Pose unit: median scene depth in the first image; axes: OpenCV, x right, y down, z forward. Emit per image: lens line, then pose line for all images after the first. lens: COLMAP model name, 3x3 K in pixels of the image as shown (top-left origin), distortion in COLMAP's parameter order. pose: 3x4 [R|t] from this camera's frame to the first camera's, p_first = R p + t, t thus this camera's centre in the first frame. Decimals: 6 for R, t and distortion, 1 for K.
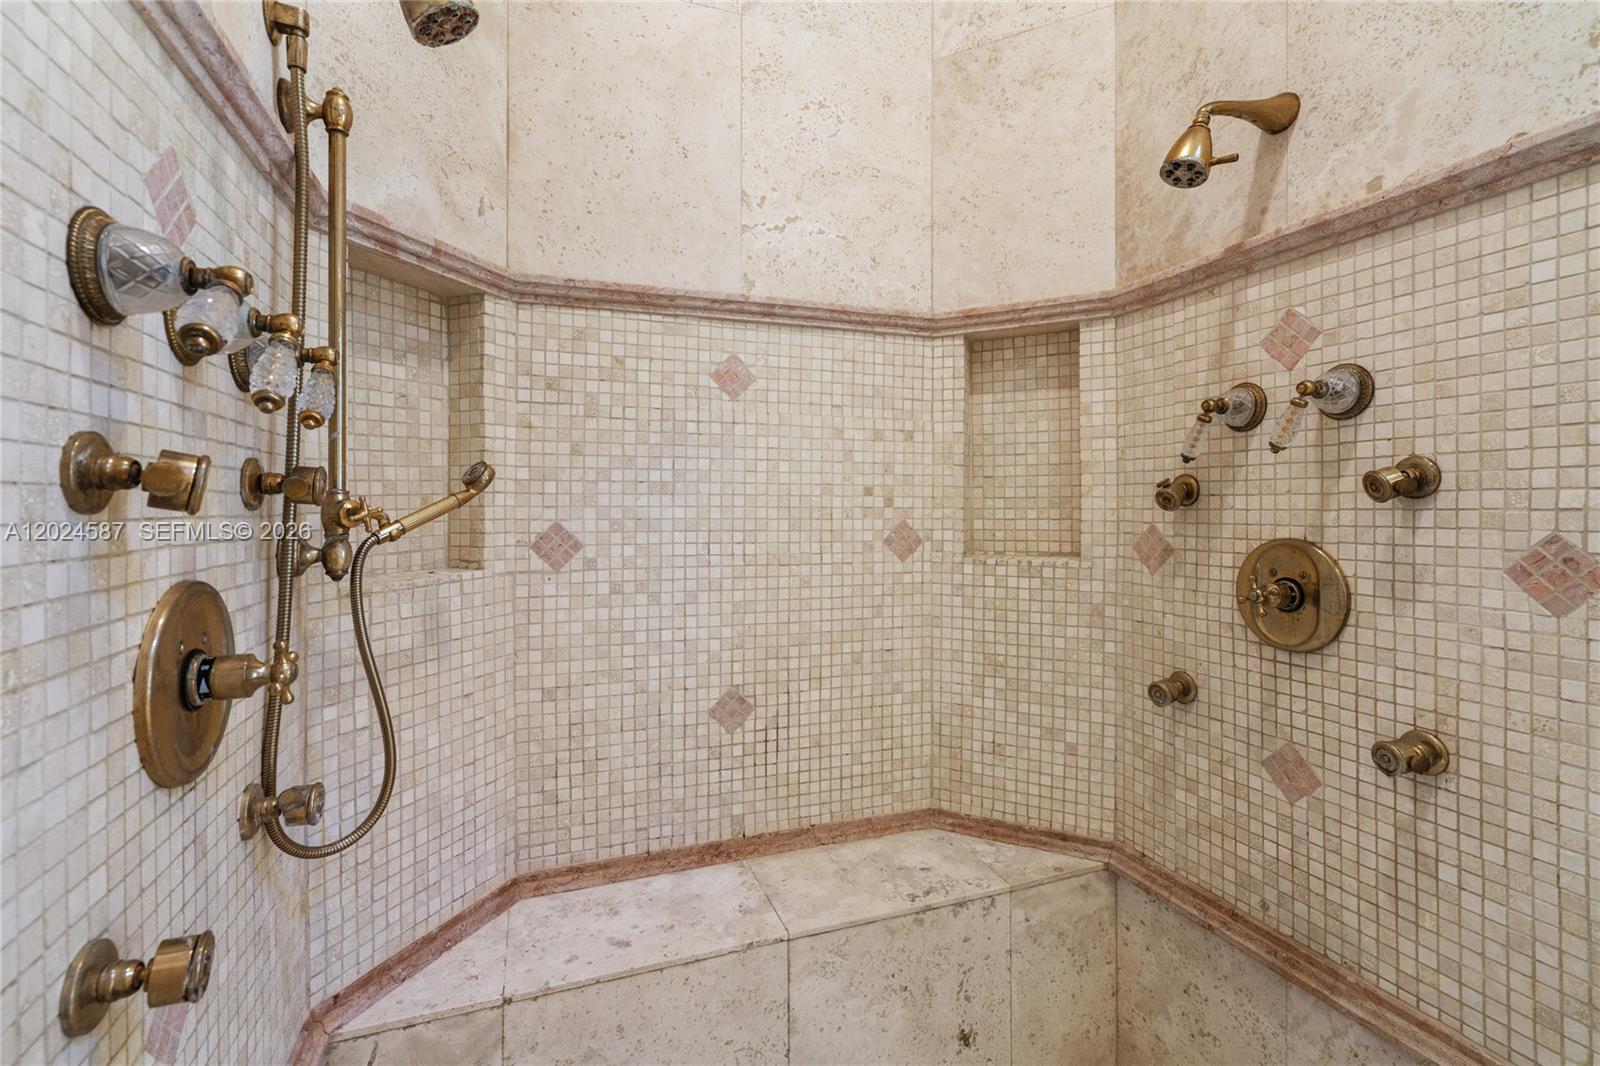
lens RADIAL K [[735.7, 0, 791.2], [0, 735.7, 509.3], [0, 0, 1]] dist [-0.004641, 0.004101]
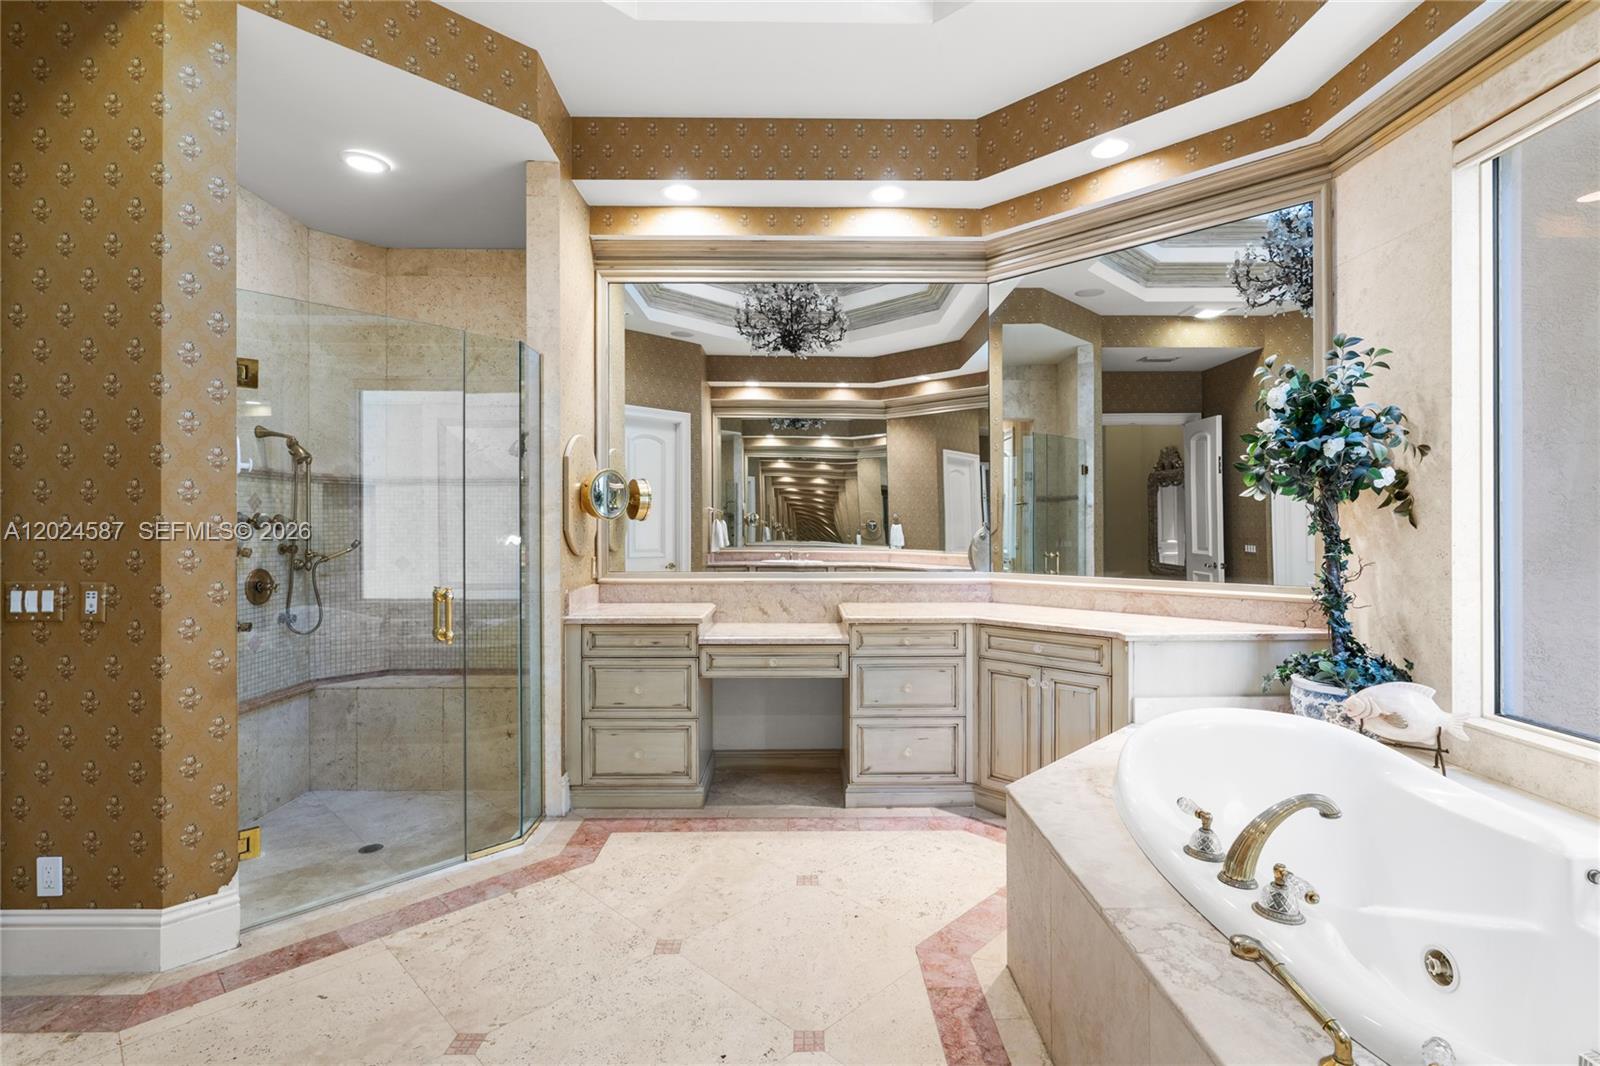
lens RADIAL K [[735.7, 0, 821.8], [0, 735.7, 526.8], [0, 0, 1]] dist [-0.004641, 0.004101]
pose [[0.950543, 0.001816, -0.310586, 2.152744], [-0.001678, 0.999998, 0.000710, -0.100885], [0.310587, -0.000154, 0.950545, -1.279140]]
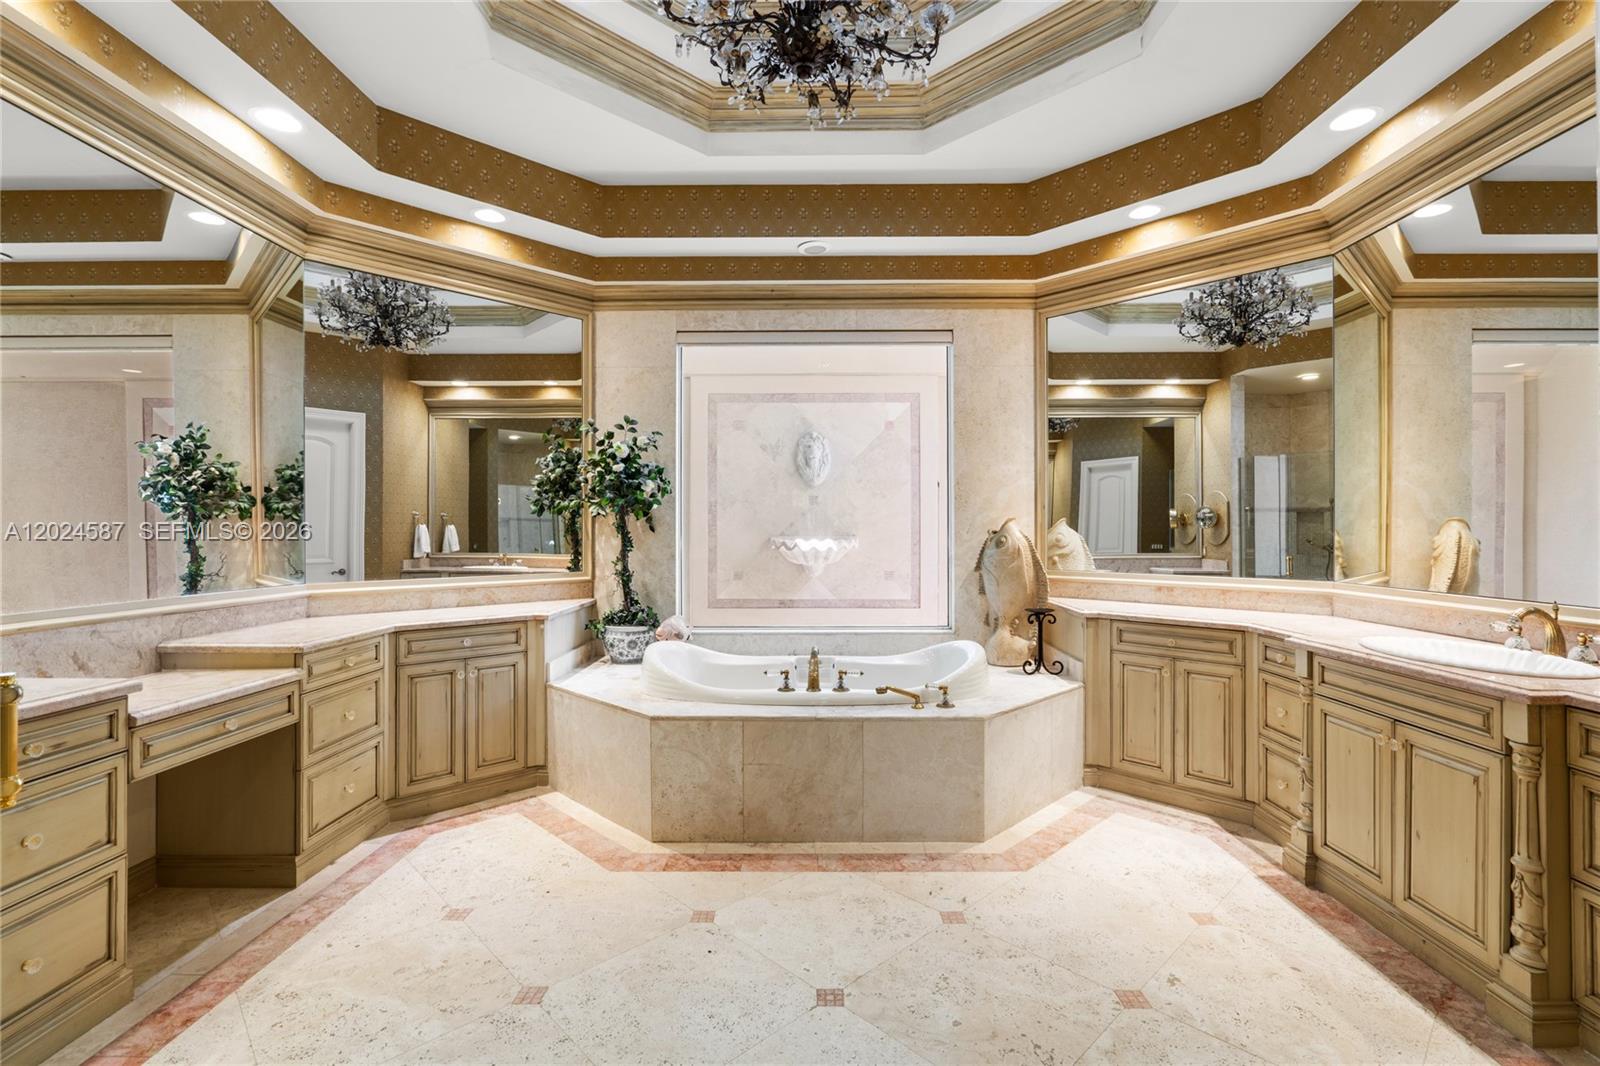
lens RADIAL K [[735.7, 0, 799.4], [0, 735.7, 532.2], [0, 0, 1]] dist [-0.004641, 0.004101]
pose [[0.355513, 0.000169, 0.934671, 0.228679], [0.003528, 0.999993, -0.001523, -0.093303], [-0.934665, 0.003839, 0.355510, -0.882364]]
